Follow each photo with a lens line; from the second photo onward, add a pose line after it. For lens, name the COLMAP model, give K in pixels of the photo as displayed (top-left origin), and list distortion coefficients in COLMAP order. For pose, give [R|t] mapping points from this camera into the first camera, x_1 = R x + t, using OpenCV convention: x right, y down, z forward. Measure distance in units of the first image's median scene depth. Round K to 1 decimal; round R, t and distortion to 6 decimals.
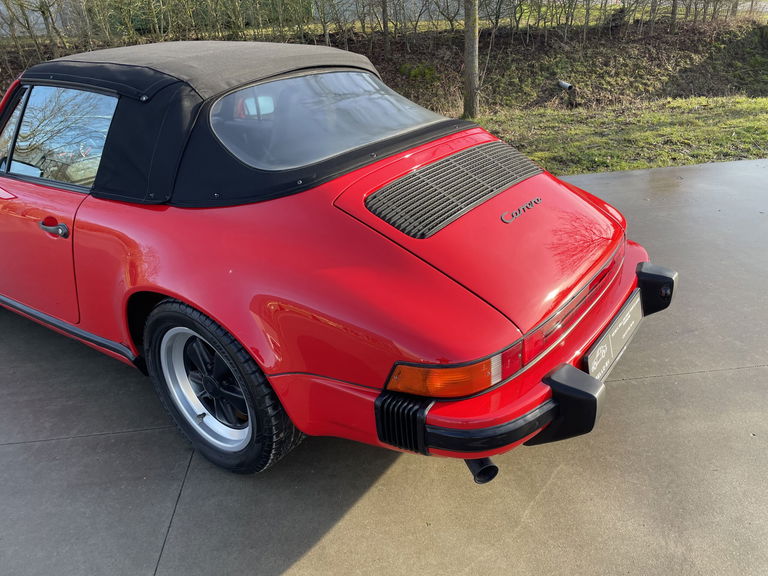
lens RADIAL K [[584.7, 0, 393.9], [0, 584.7, 284.6], [0, 0, 1]] dist [0.068850, -0.083382]
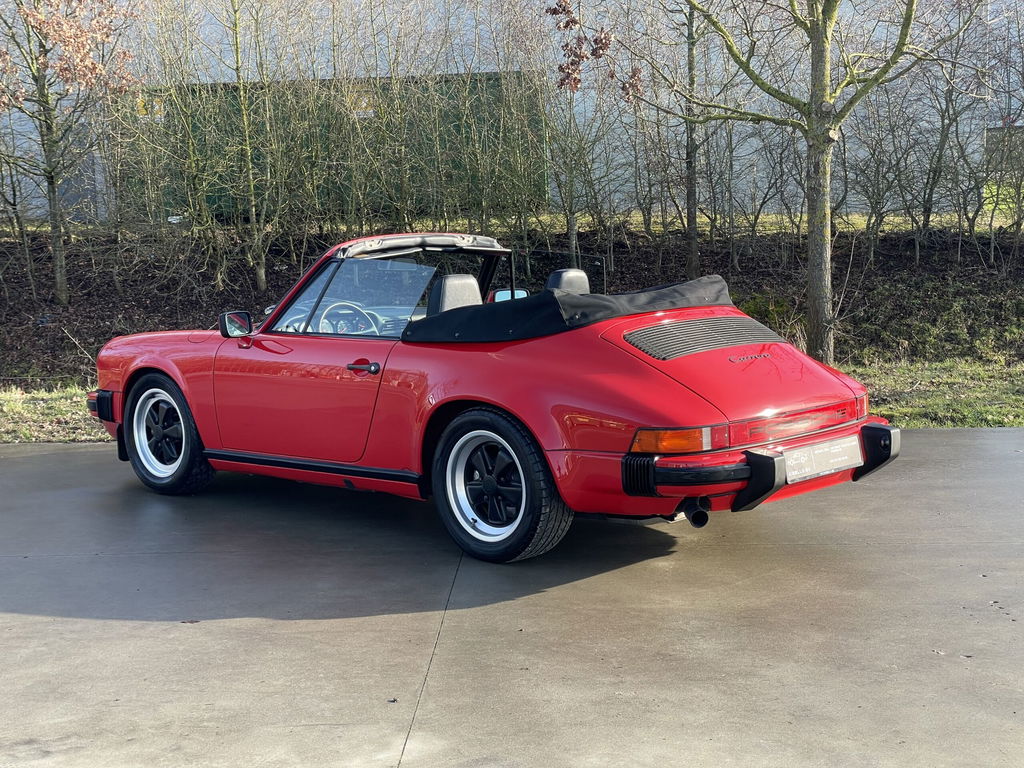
lens RADIAL K [[1538.6, 0, 502.8], [0, 1538.6, 383.8], [0, 0, 1]] dist [0.124502, 0.000000]
pose [[0.989259, 0.043800, -0.139459, 0.016052], [-0.083837, 0.951549, -0.295849, 0.094711], [0.119744, 0.304363, 0.945000, -0.216044]]
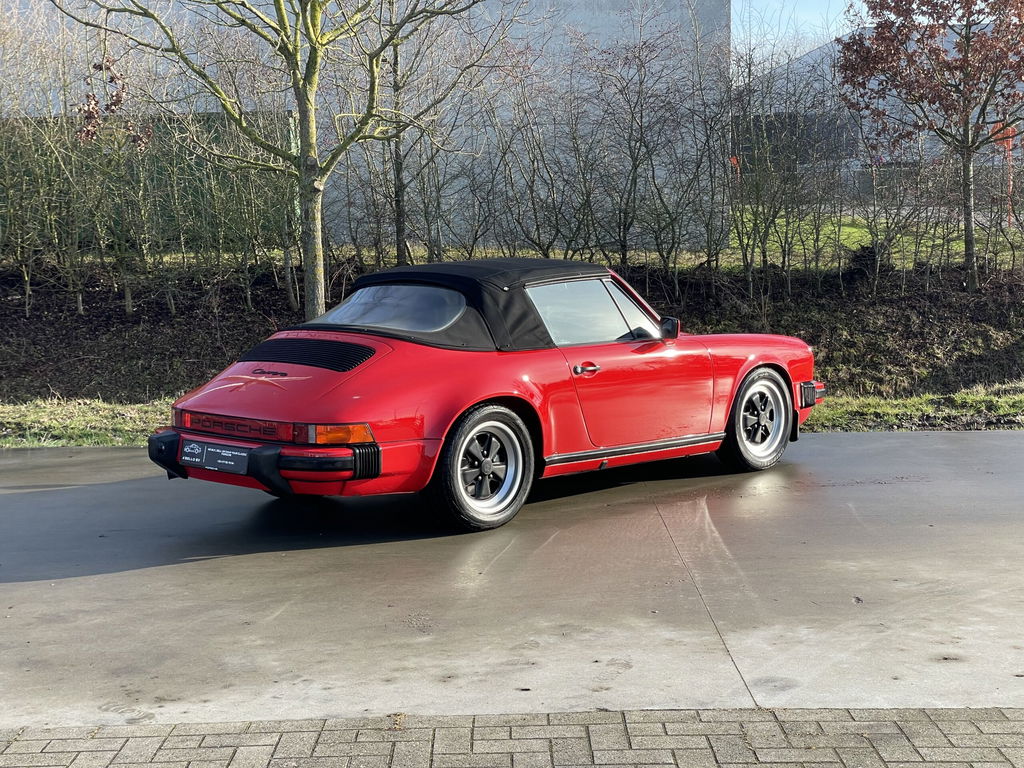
lens RADIAL K [[1538.6, 0, 516.9], [0, 1538.6, 362.0], [0, 0, 1]] dist [0.124502, 0.000000]
pose [[0.994687, 0.040815, -0.094504, 0.229101], [-0.069966, 0.941448, -0.329819, 0.102180], [0.075509, 0.334679, 0.939302, -0.264271]]
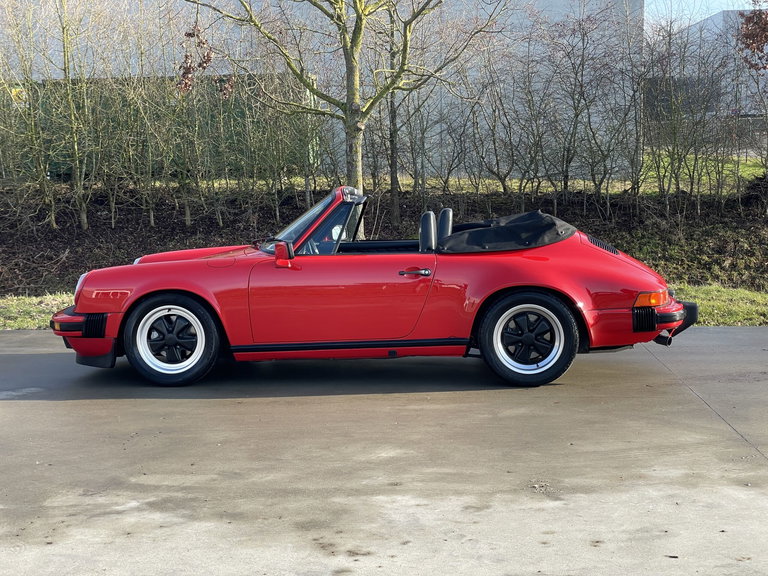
lens RADIAL K [[1154.0, 0, 381.1], [0, 1154.0, 268.3], [0, 0, 1]] dist [0.124502, 0.000000]
pose [[0.987202, 0.051063, -0.151077, 0.184185], [-0.098013, 0.941579, -0.322215, 0.093684], [0.125797, 0.332899, 0.934534, -0.234359]]
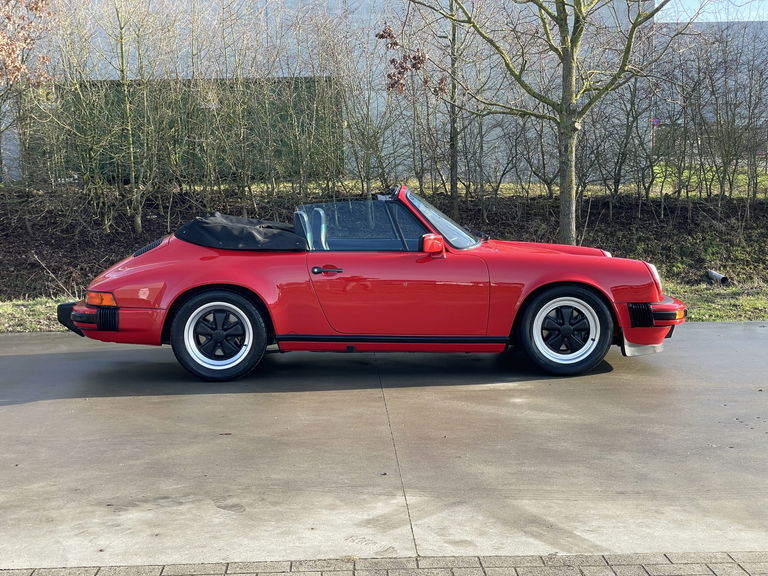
lens RADIAL K [[1154.0, 0, 381.2], [0, 1154.0, 287.7], [0, 0, 1]] dist [0.124502, 0.000000]
pose [[0.997455, 0.045613, -0.054797, -0.019689], [-0.060837, 0.945273, -0.320558, 0.120144], [0.037177, 0.323076, 0.945643, -0.260786]]
